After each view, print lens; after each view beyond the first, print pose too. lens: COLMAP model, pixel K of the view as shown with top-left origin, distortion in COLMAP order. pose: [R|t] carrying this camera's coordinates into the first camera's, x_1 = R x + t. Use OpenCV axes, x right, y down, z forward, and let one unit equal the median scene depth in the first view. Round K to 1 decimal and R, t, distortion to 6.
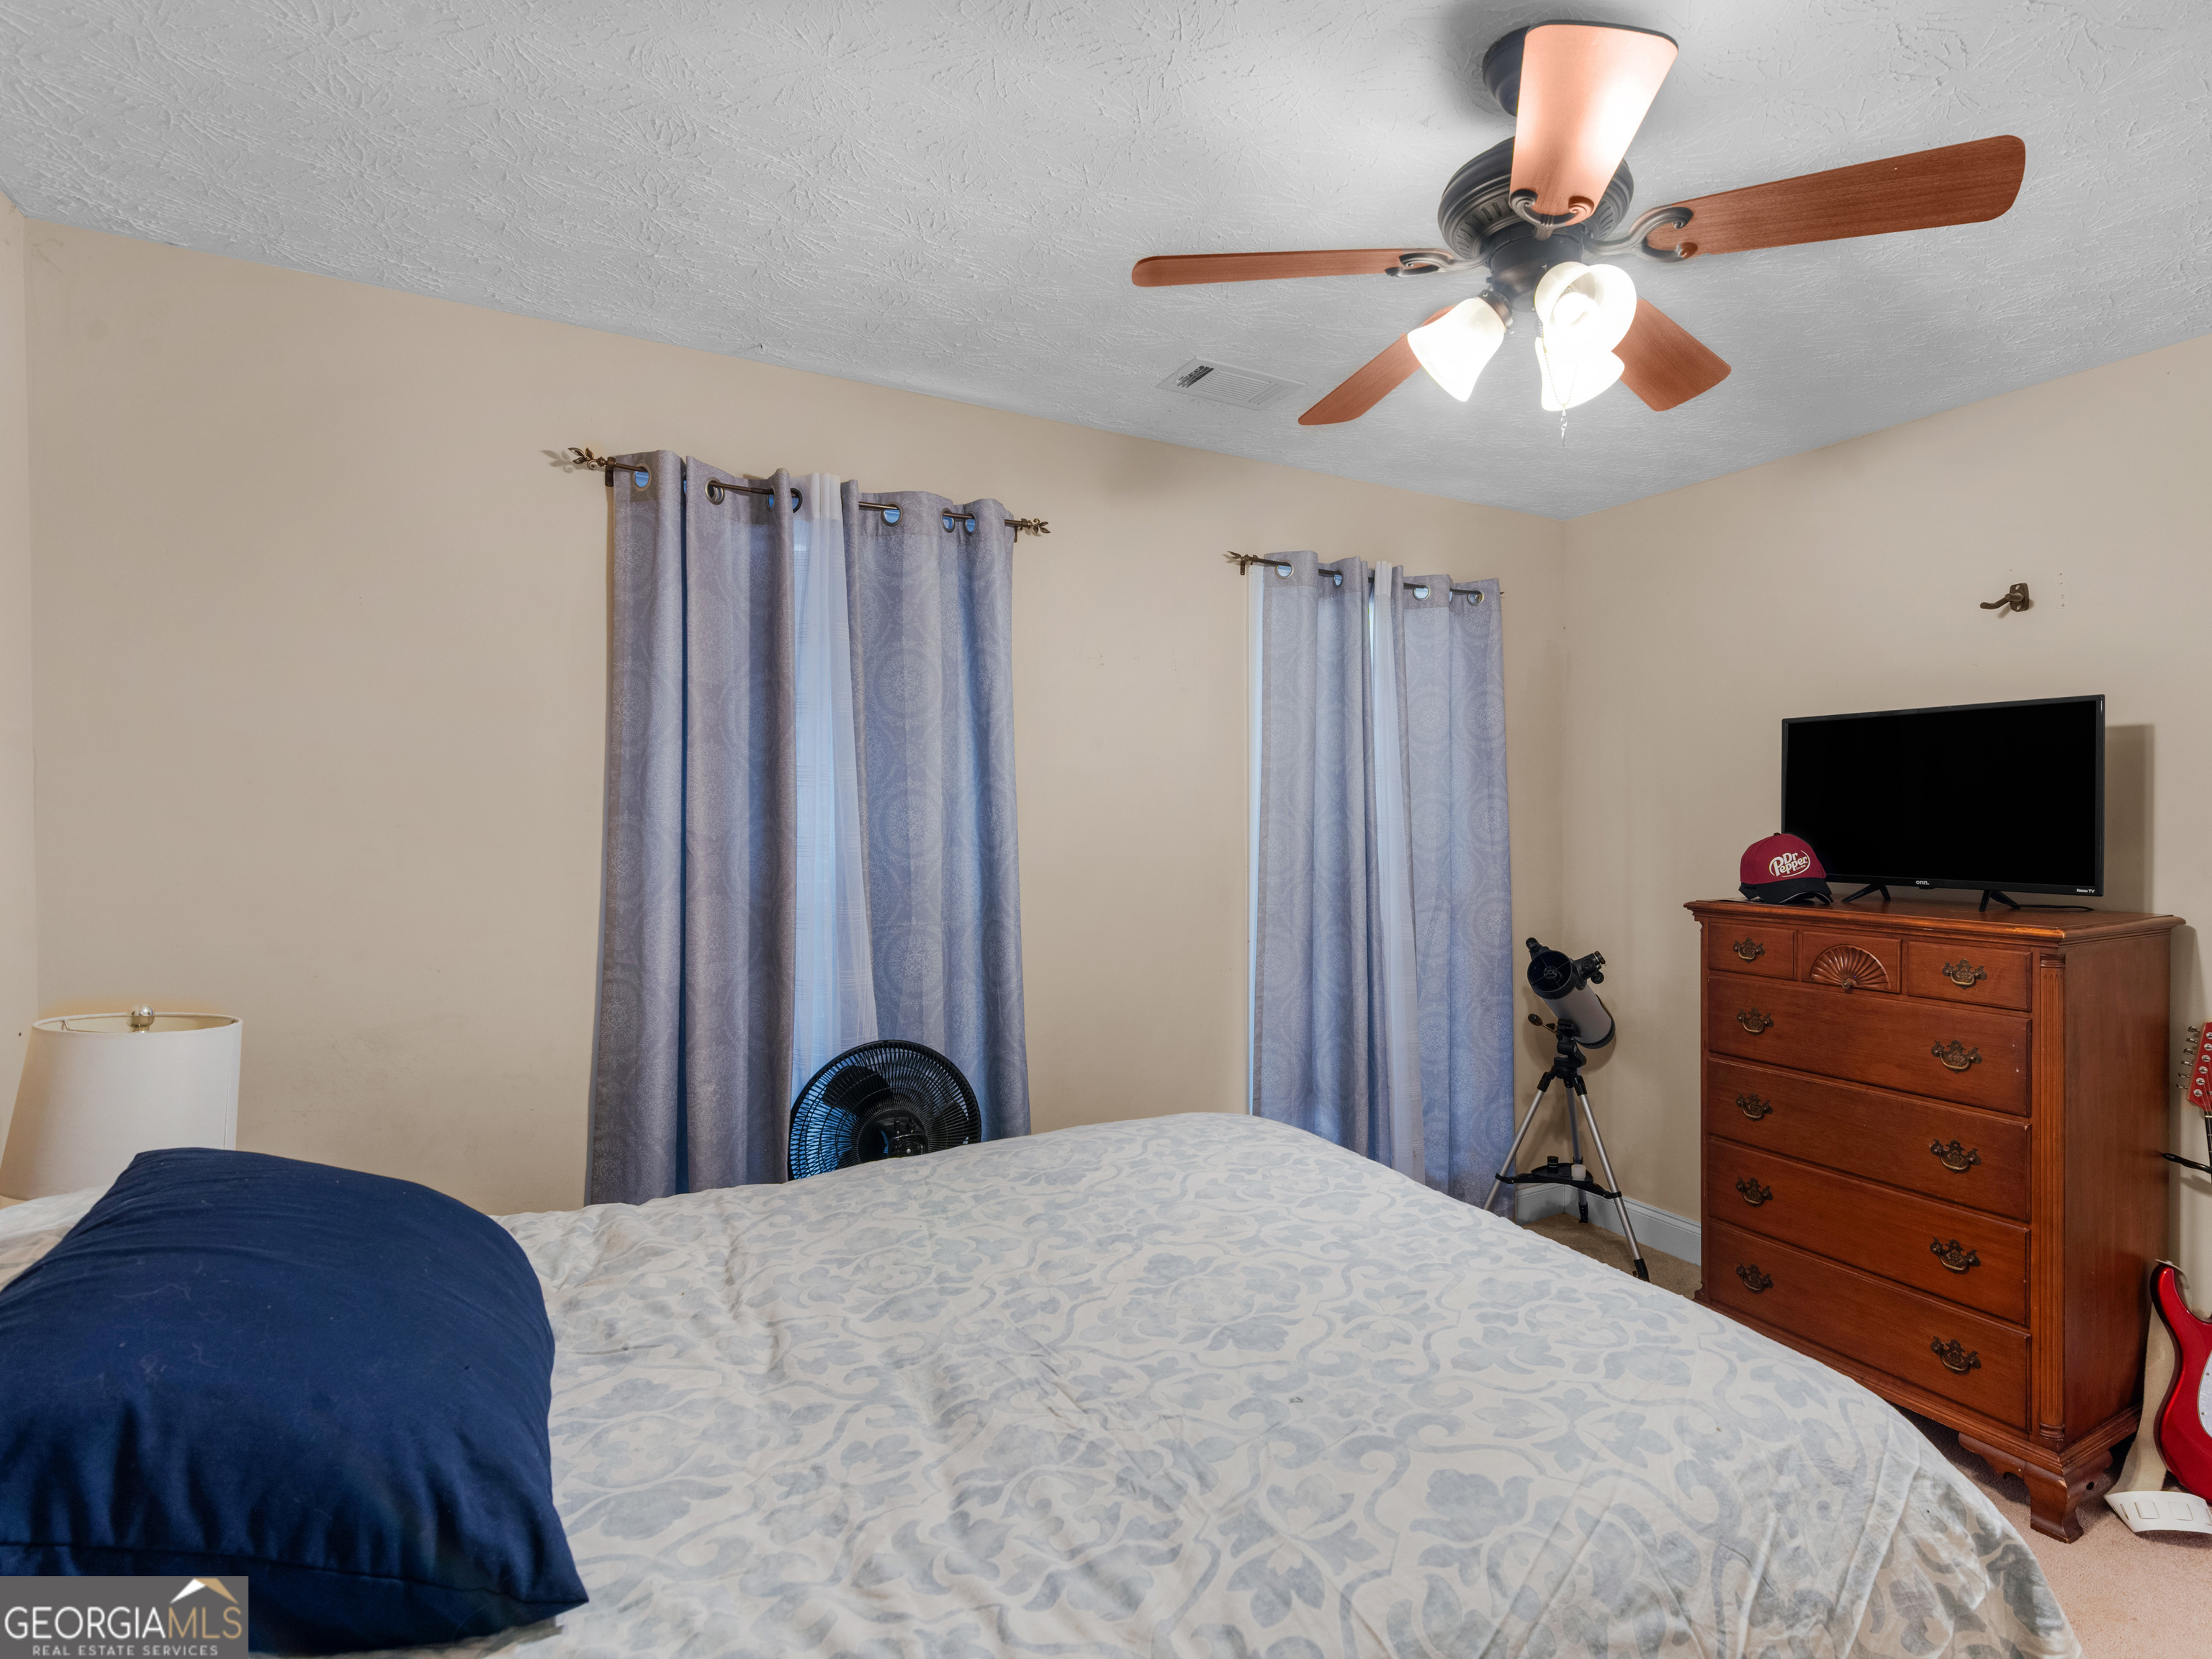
lens RADIAL K [[1134.6, 0, 1093.0], [0, 1134.6, 843.0], [0, 0, 1]] dist [0.000307, -0.000014]
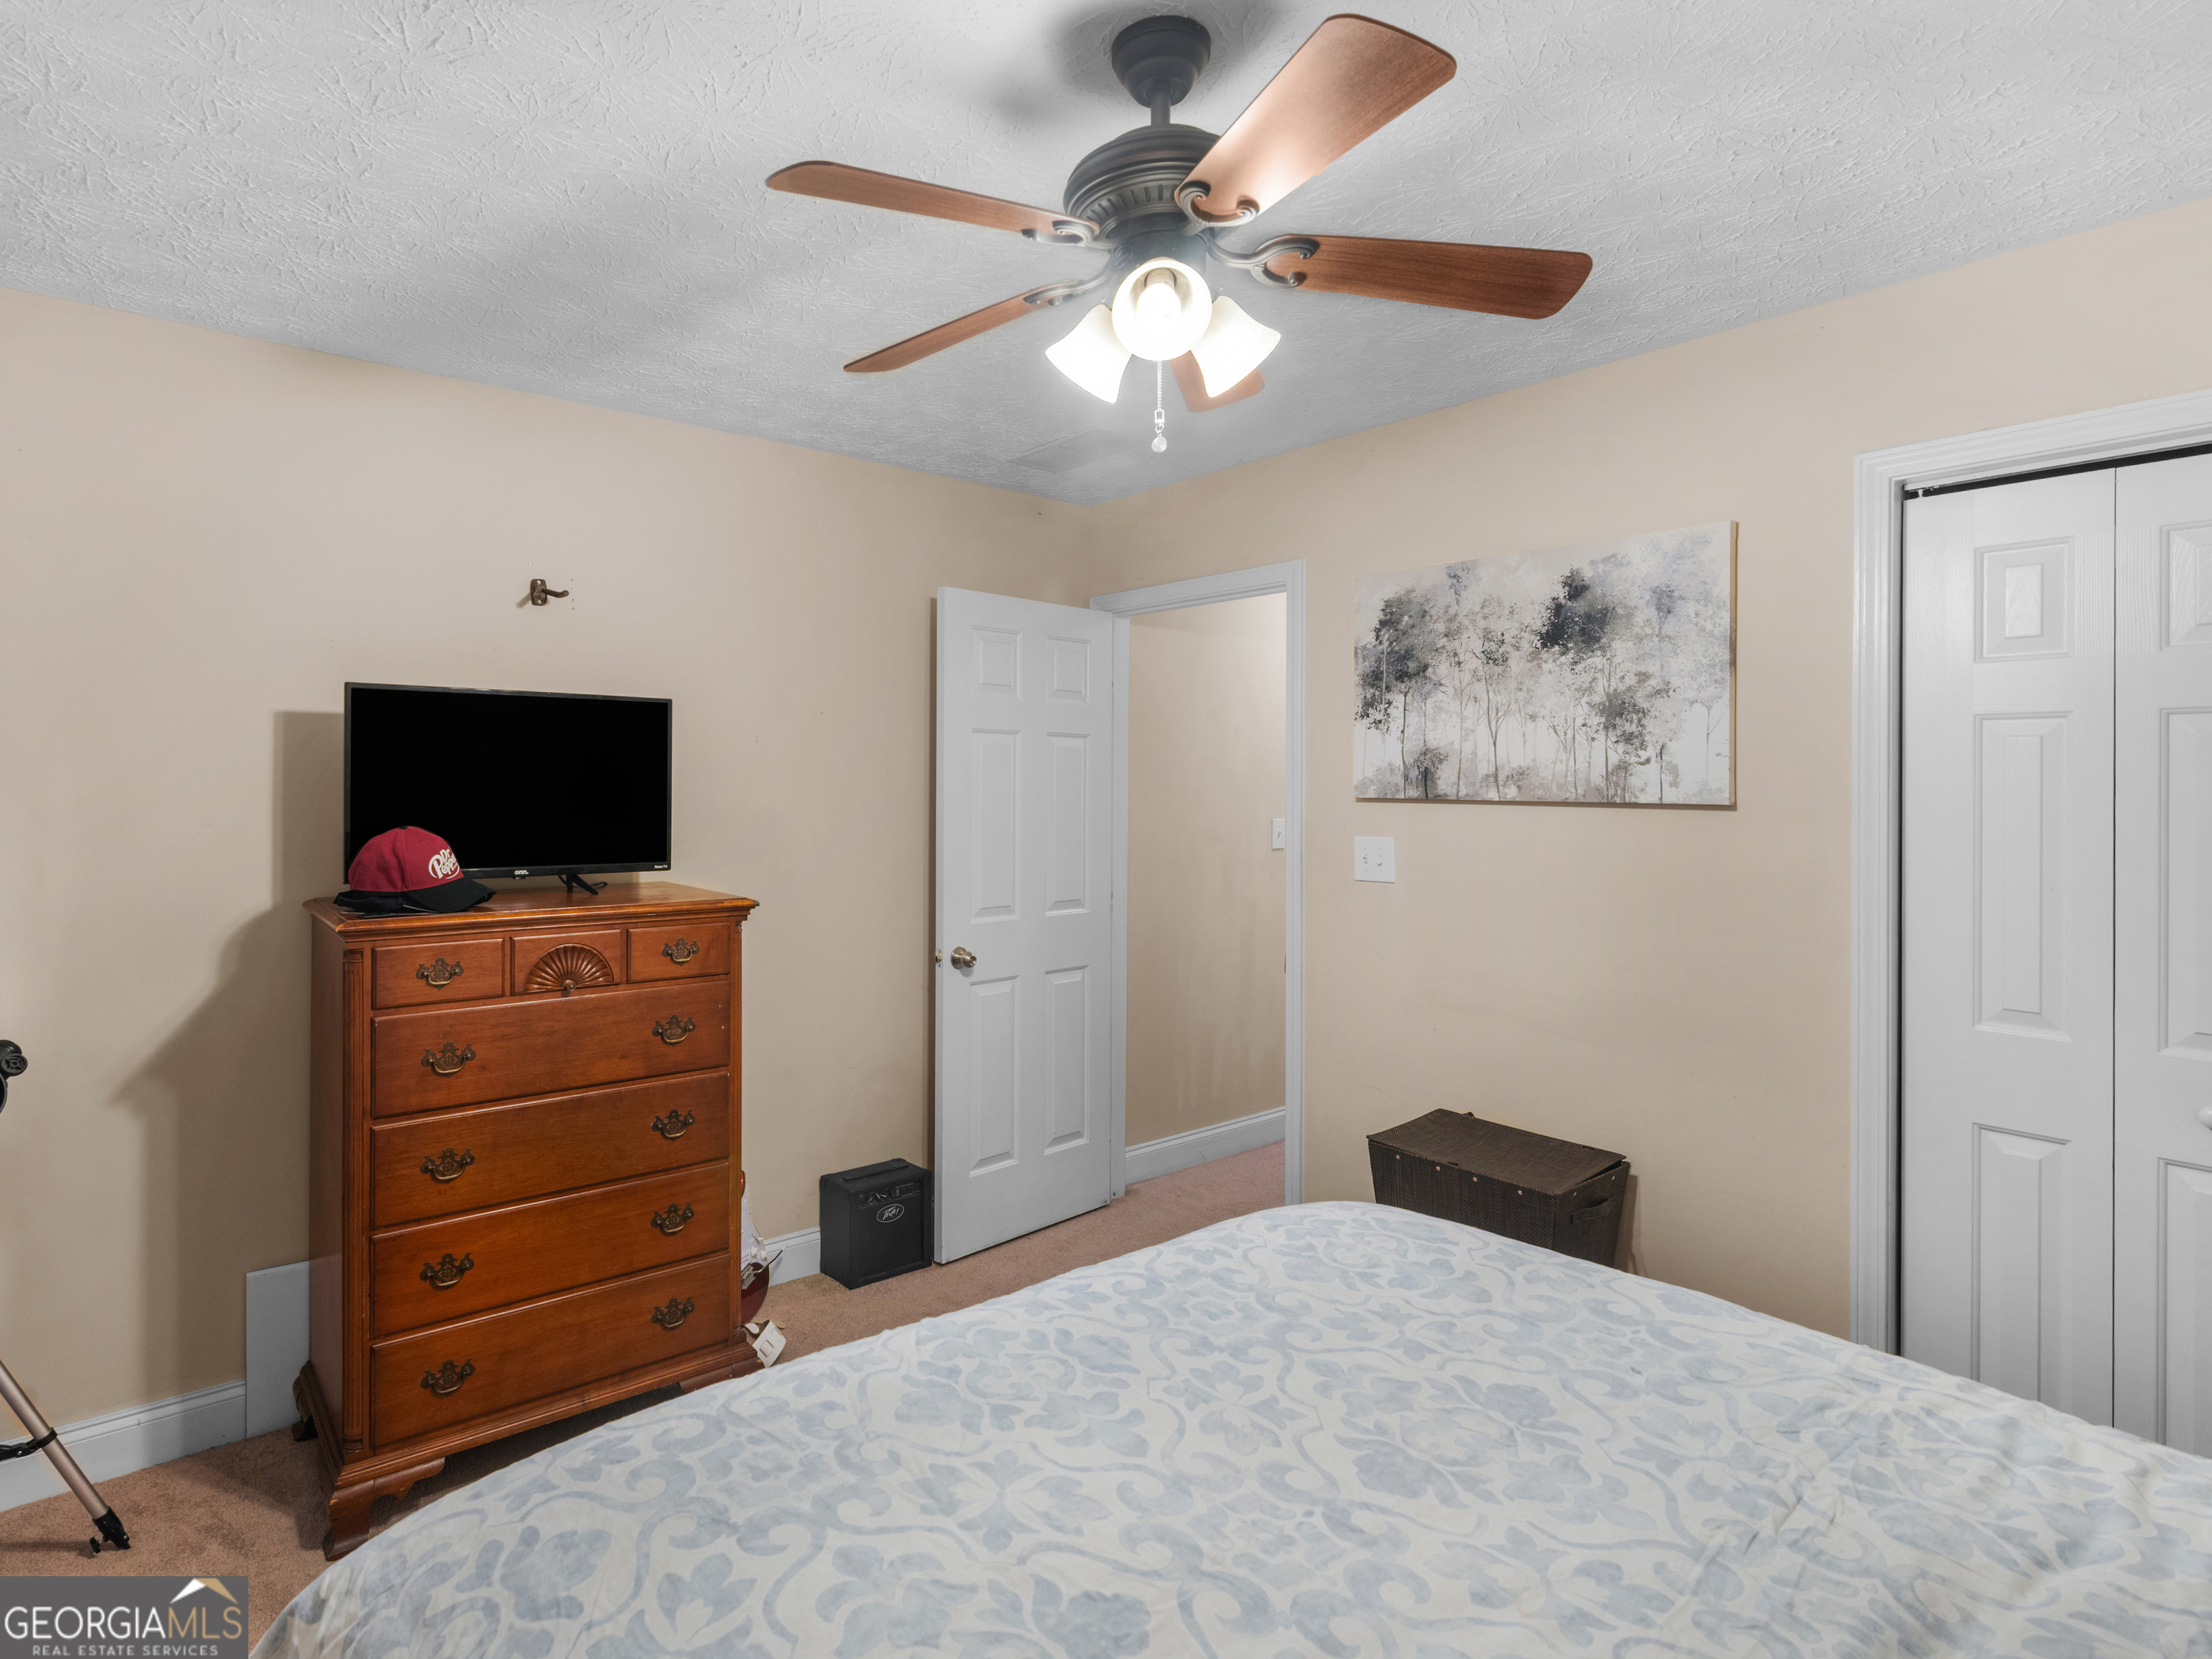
lens RADIAL K [[1133.2, 0, 1115.3], [0, 1133.2, 807.9], [0, 0, 1]] dist [0.001288, -0.001141]
pose [[-0.239015, -0.018799, 0.970834, -0.568049], [0.018519, 0.999542, 0.023914, -0.058792], [-0.970839, 0.023694, -0.238557, 1.330562]]
